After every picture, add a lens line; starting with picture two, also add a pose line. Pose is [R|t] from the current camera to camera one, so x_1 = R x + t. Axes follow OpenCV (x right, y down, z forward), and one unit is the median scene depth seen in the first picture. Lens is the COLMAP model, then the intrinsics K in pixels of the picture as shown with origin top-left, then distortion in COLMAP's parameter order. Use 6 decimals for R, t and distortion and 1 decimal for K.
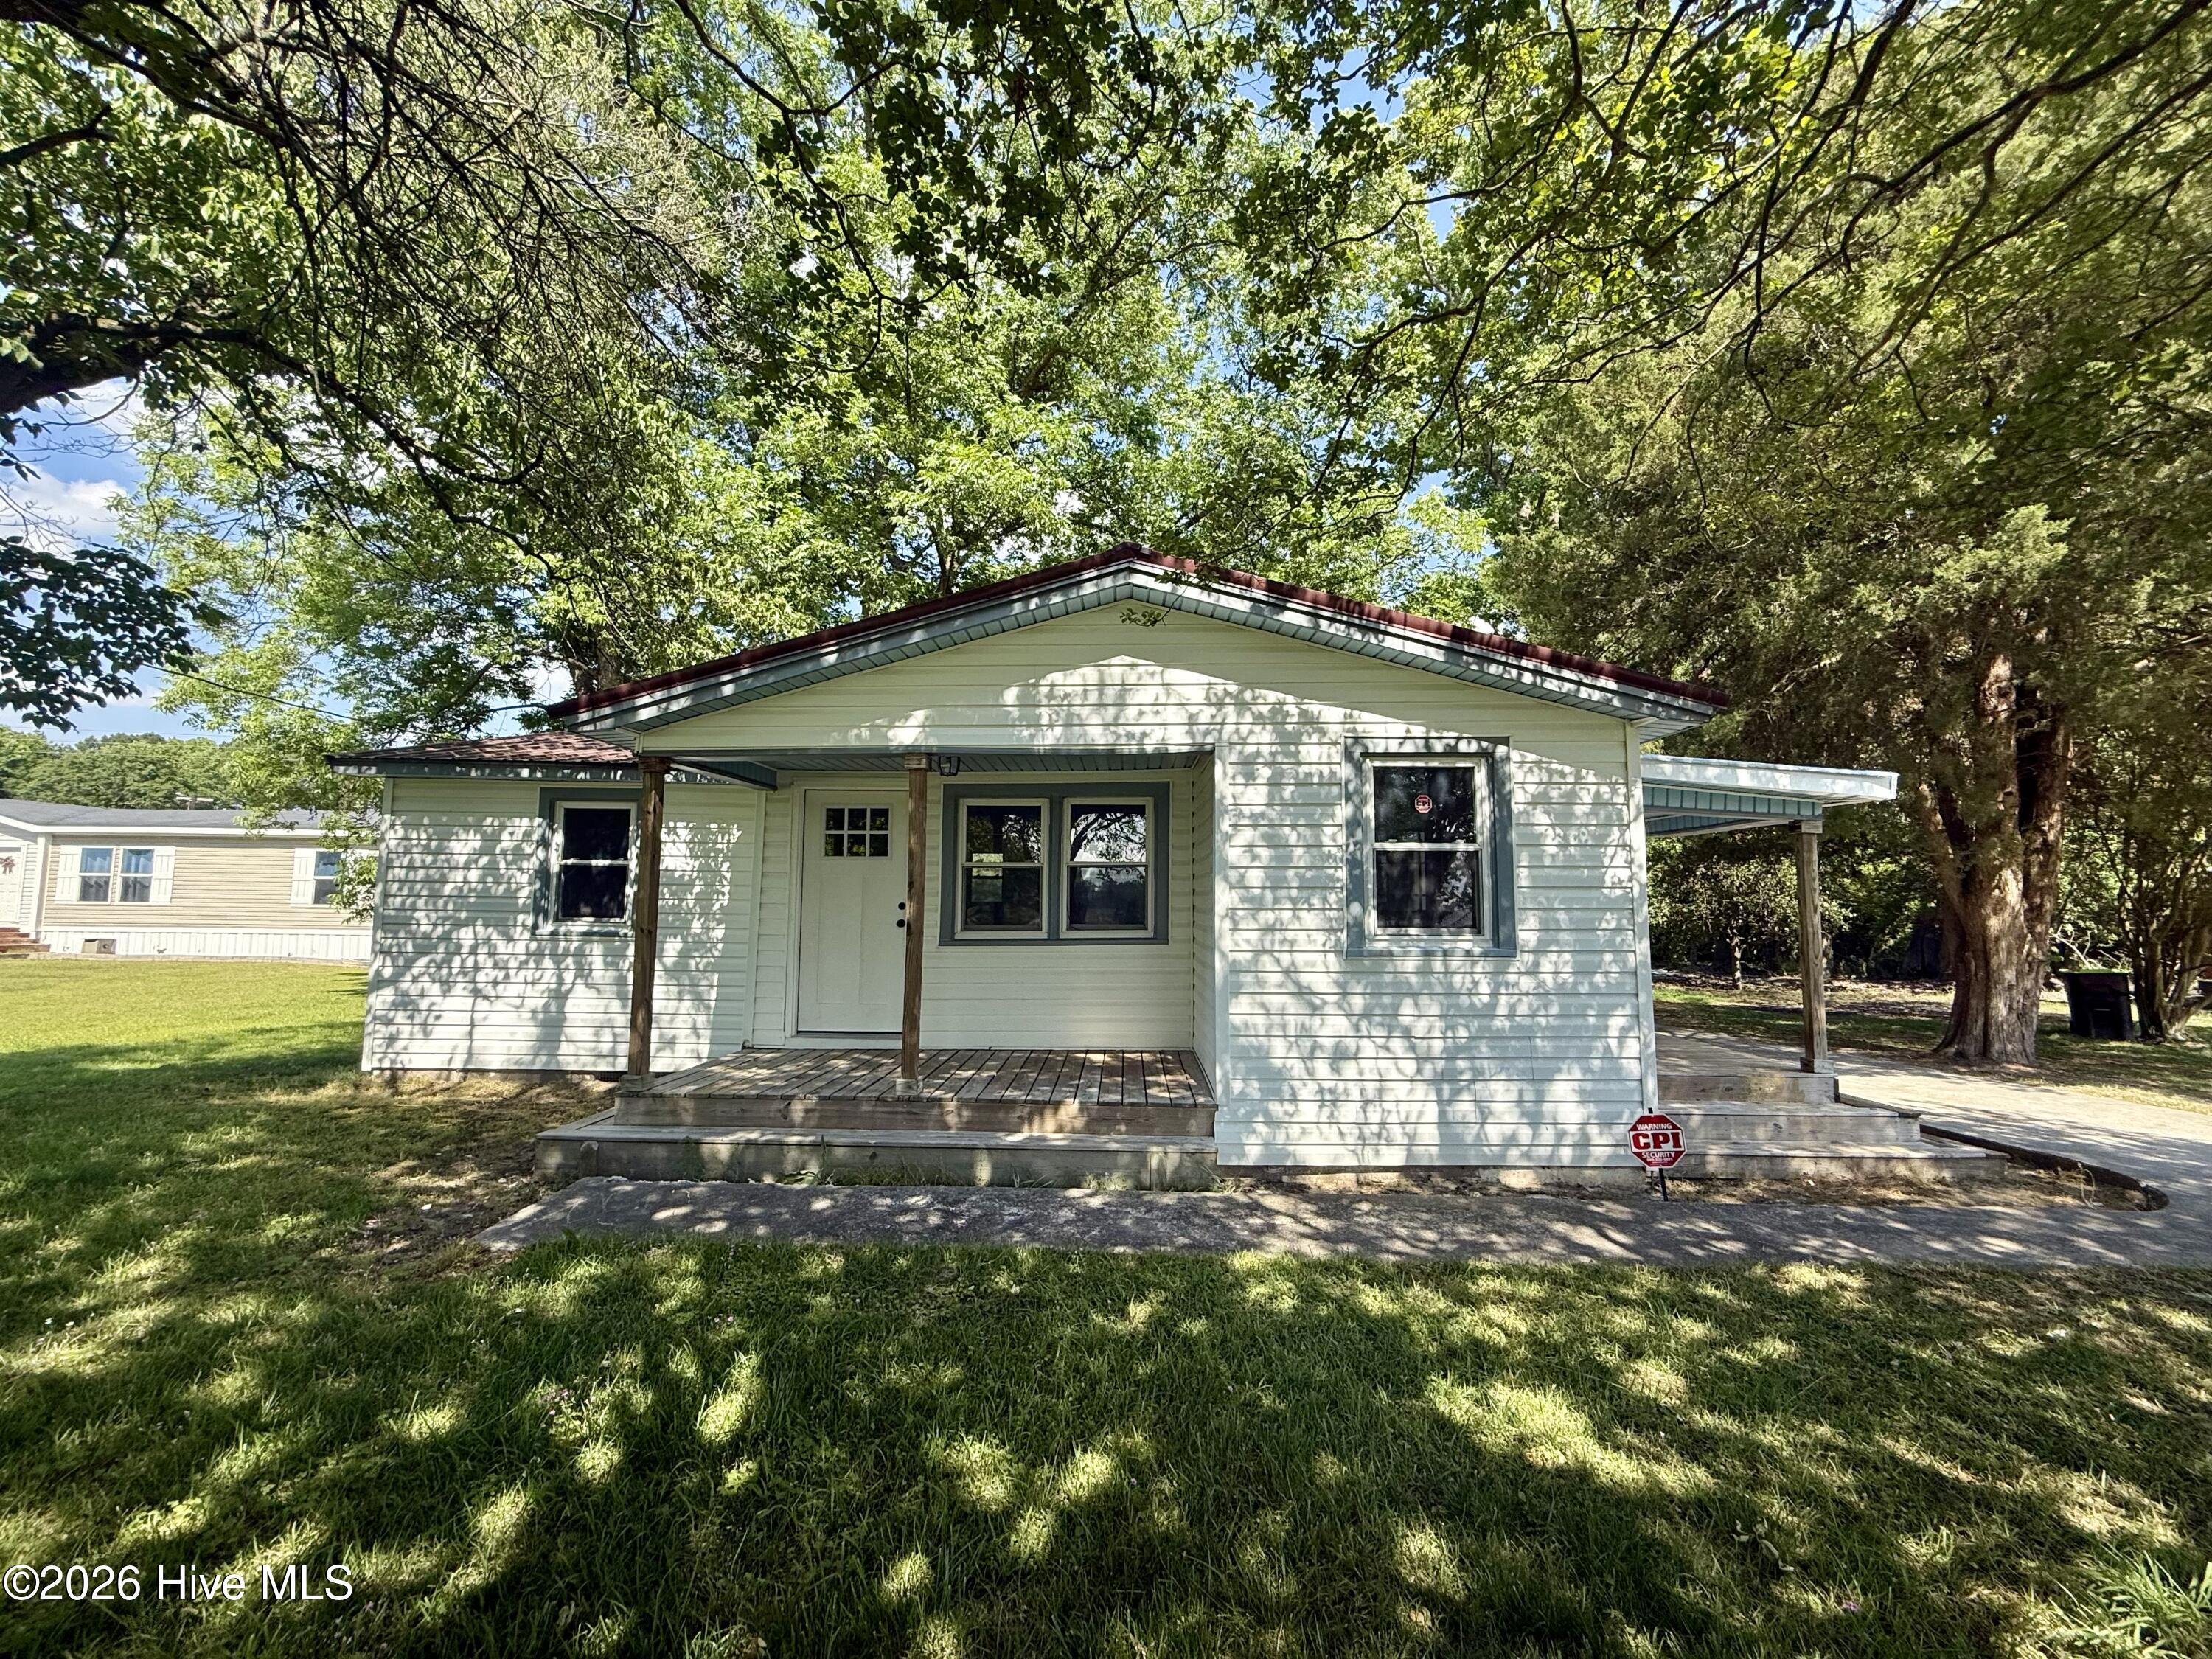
lens RADIAL K [[897.0, 0, 1097.4], [0, 897.0, 836.0], [0, 0, 1]] dist [0.000522, 0.001062]
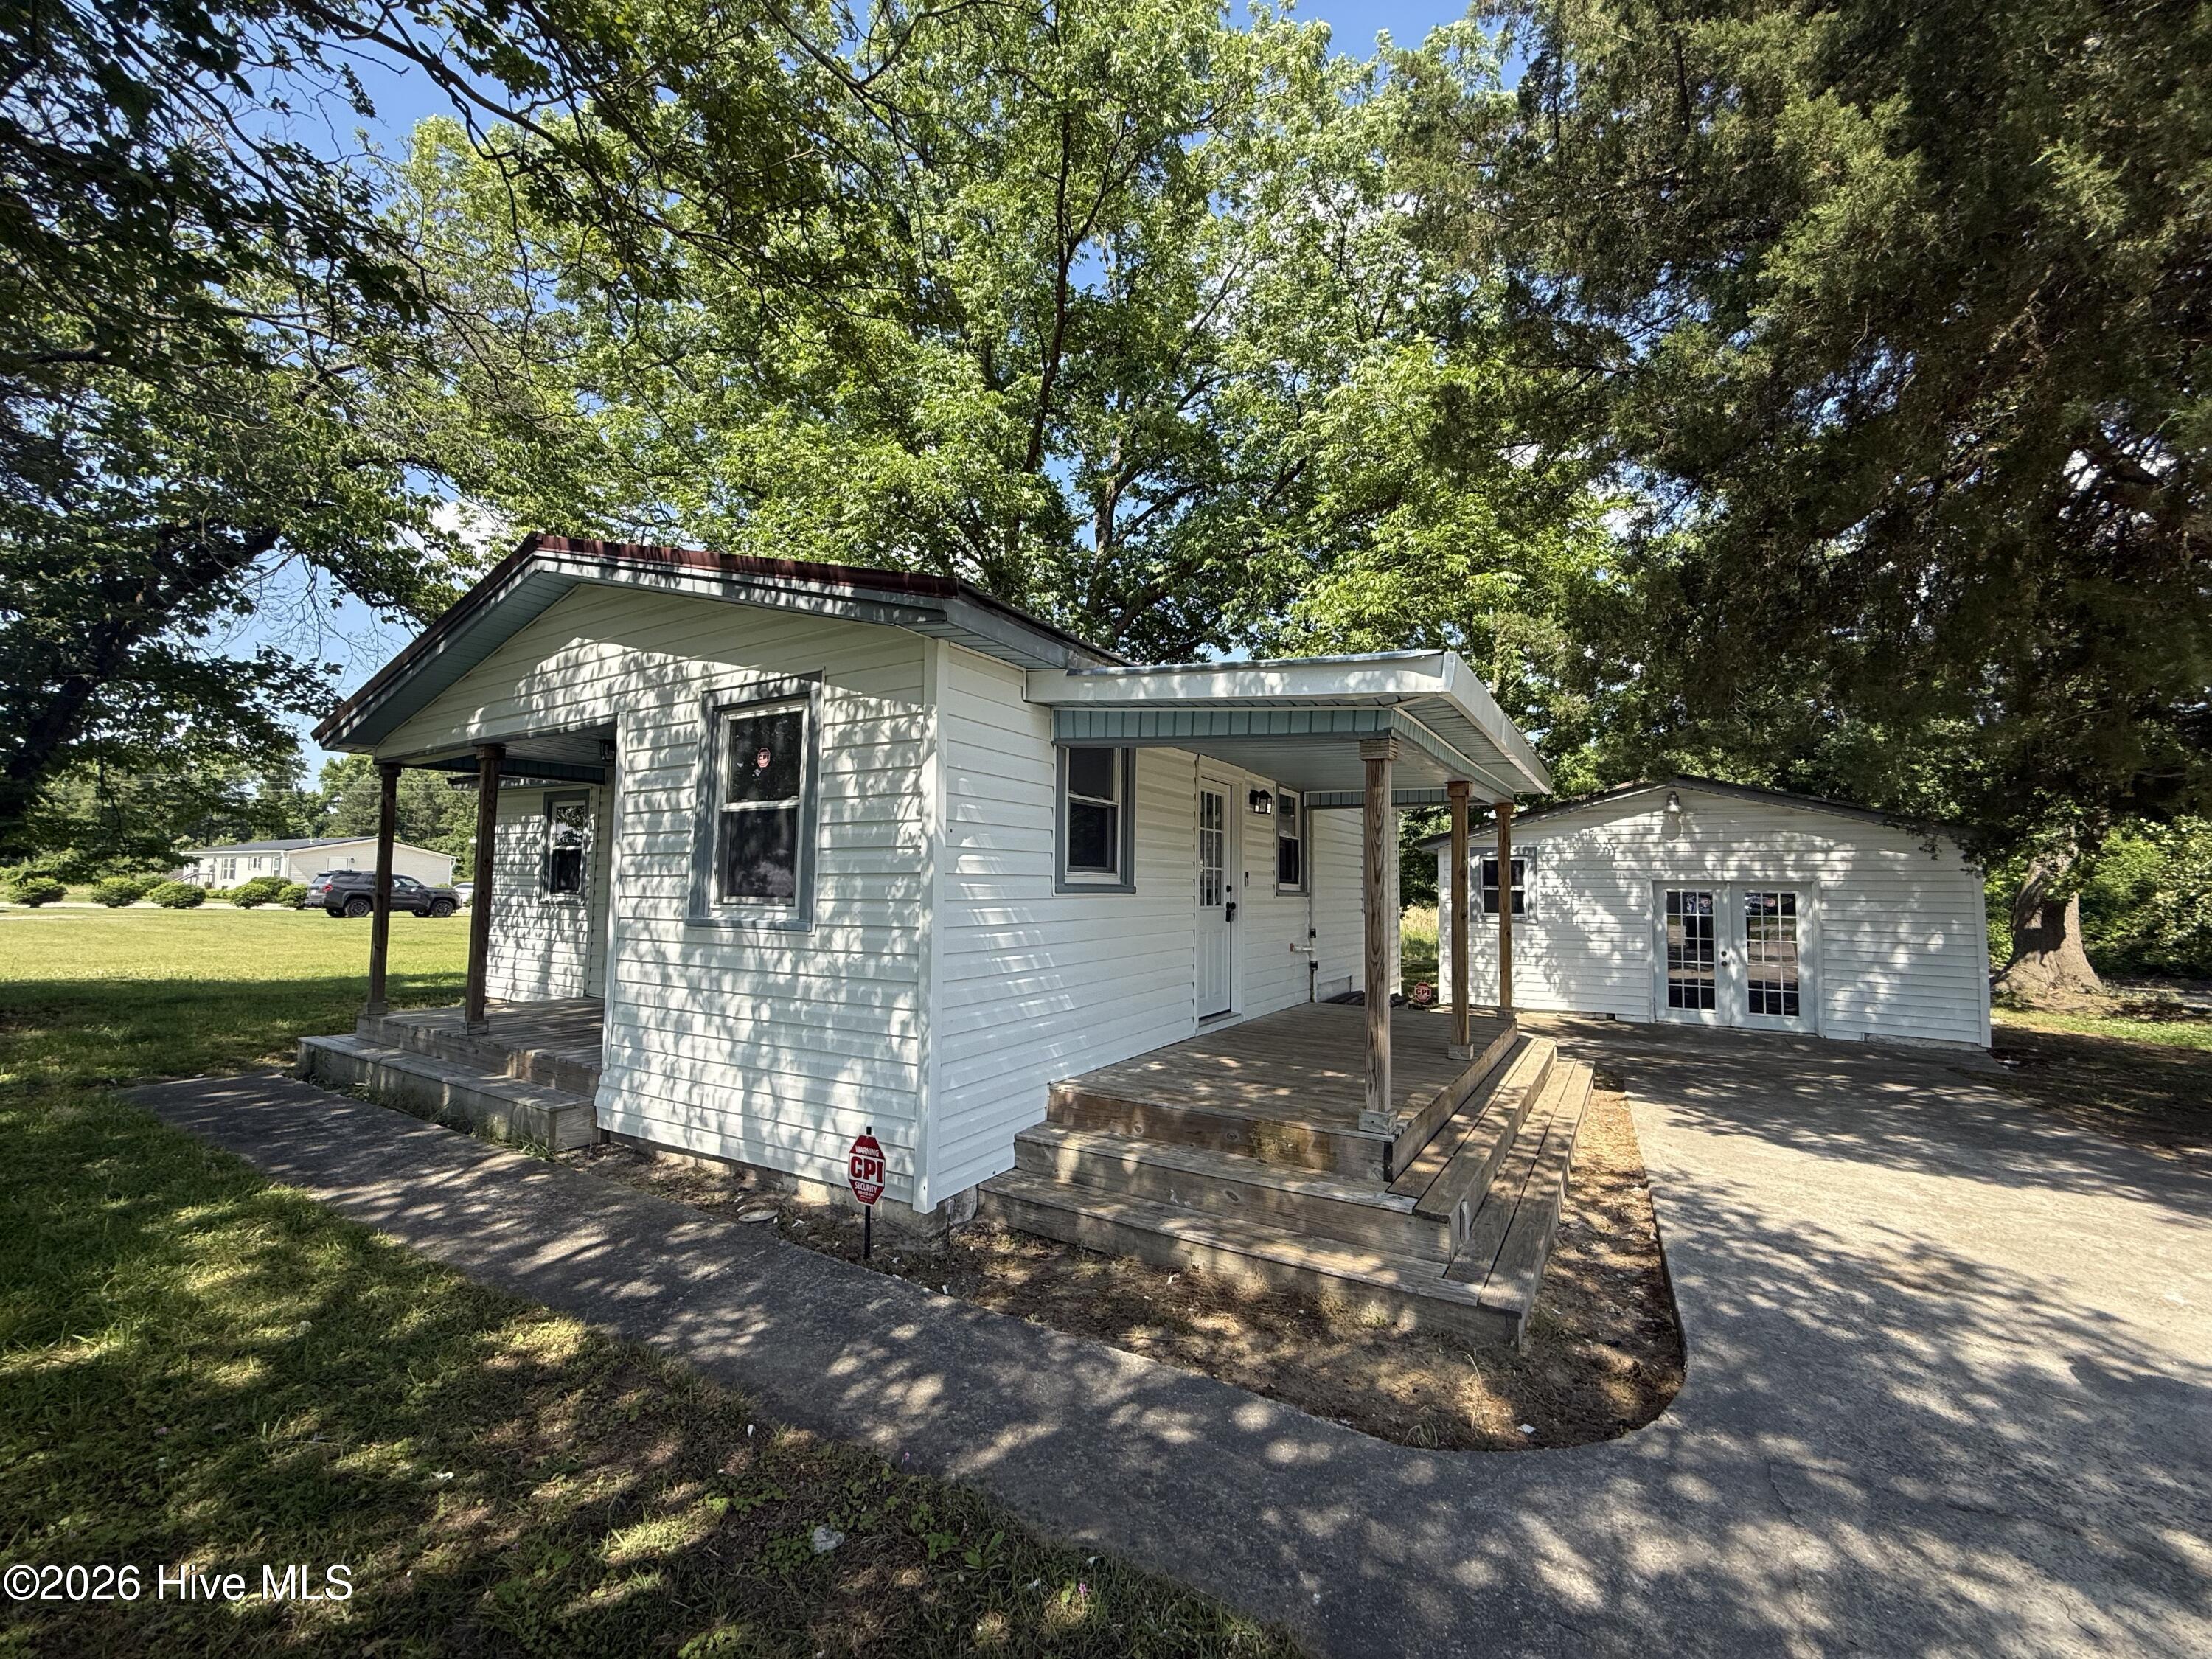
lens RADIAL K [[897.0, 0, 1101.1], [0, 897.0, 836.6], [0, 0, 1]] dist [0.000522, 0.001062]
pose [[0.859056, -0.025418, -0.511251, 1.130654], [0.030322, 0.999539, 0.001255, 0.053471], [0.510983, -0.016580, 0.859431, 0.413483]]
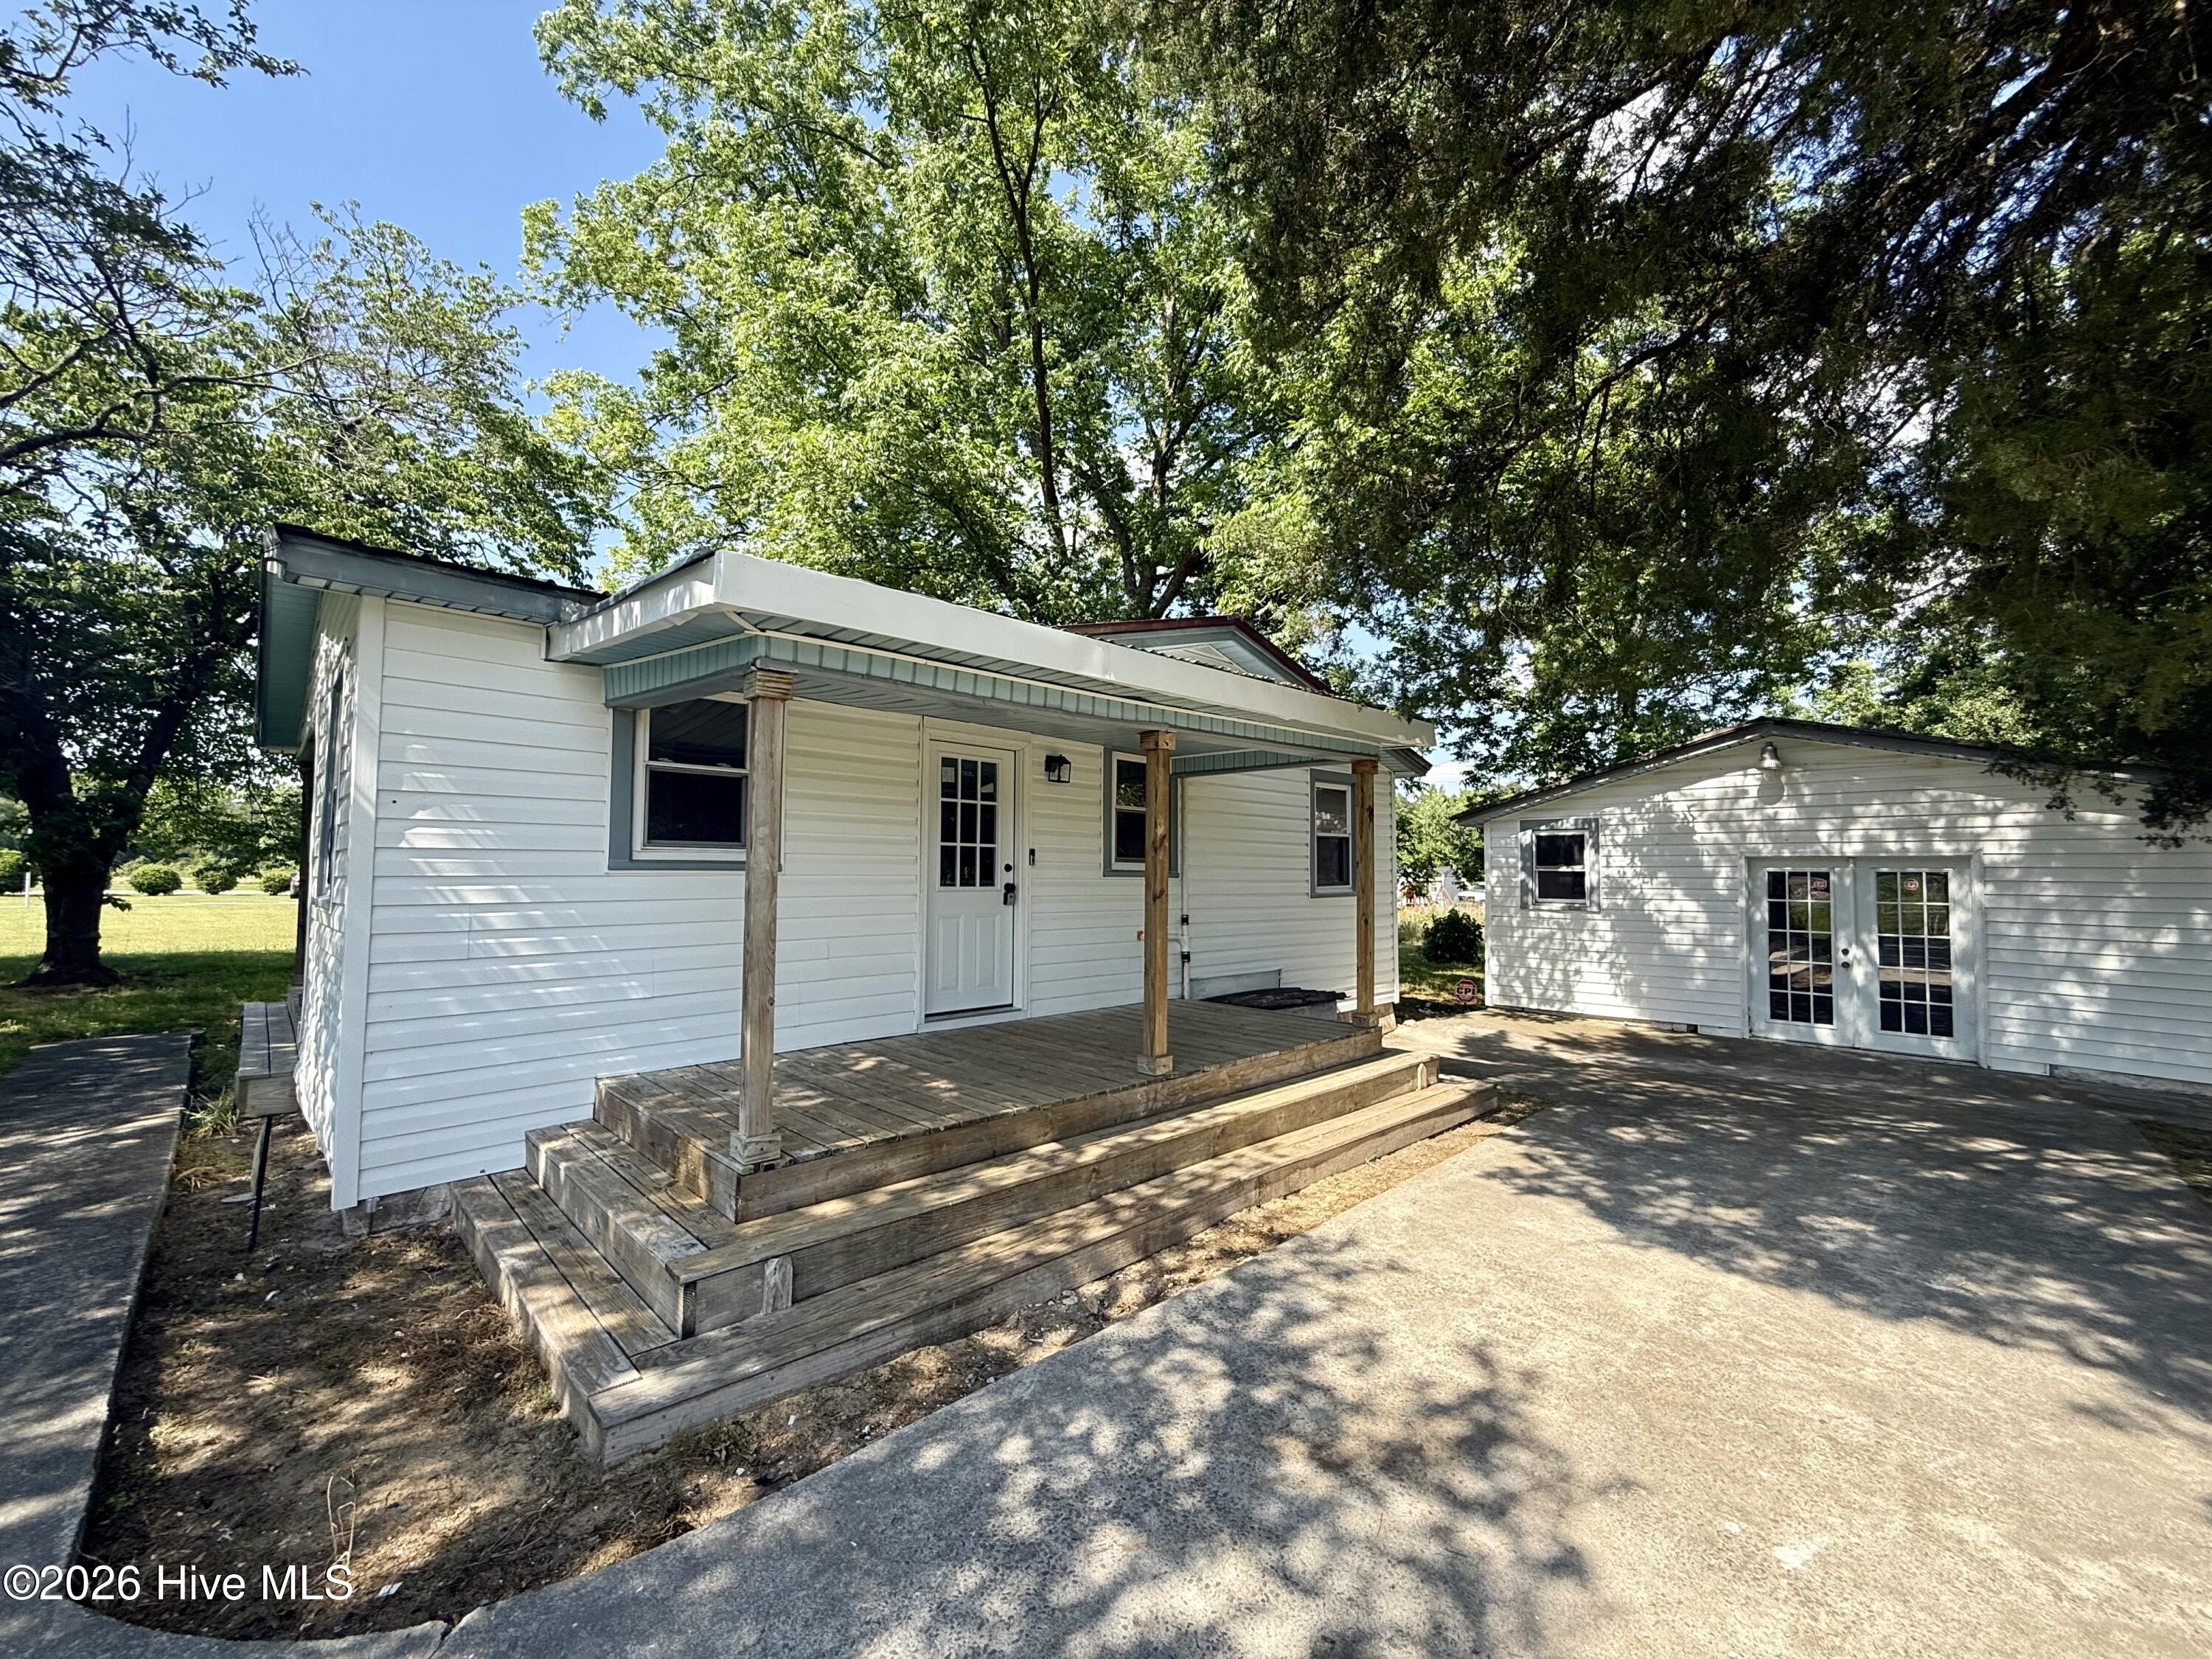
lens RADIAL K [[897.0, 0, 1102.7], [0, 897.0, 834.0], [0, 0, 1]] dist [0.000522, 0.001062]
pose [[0.700445, -0.035315, -0.712832, 1.534540], [0.049821, 0.998758, -0.000525, 0.099823], [0.711965, -0.035146, 0.701334, 0.910984]]
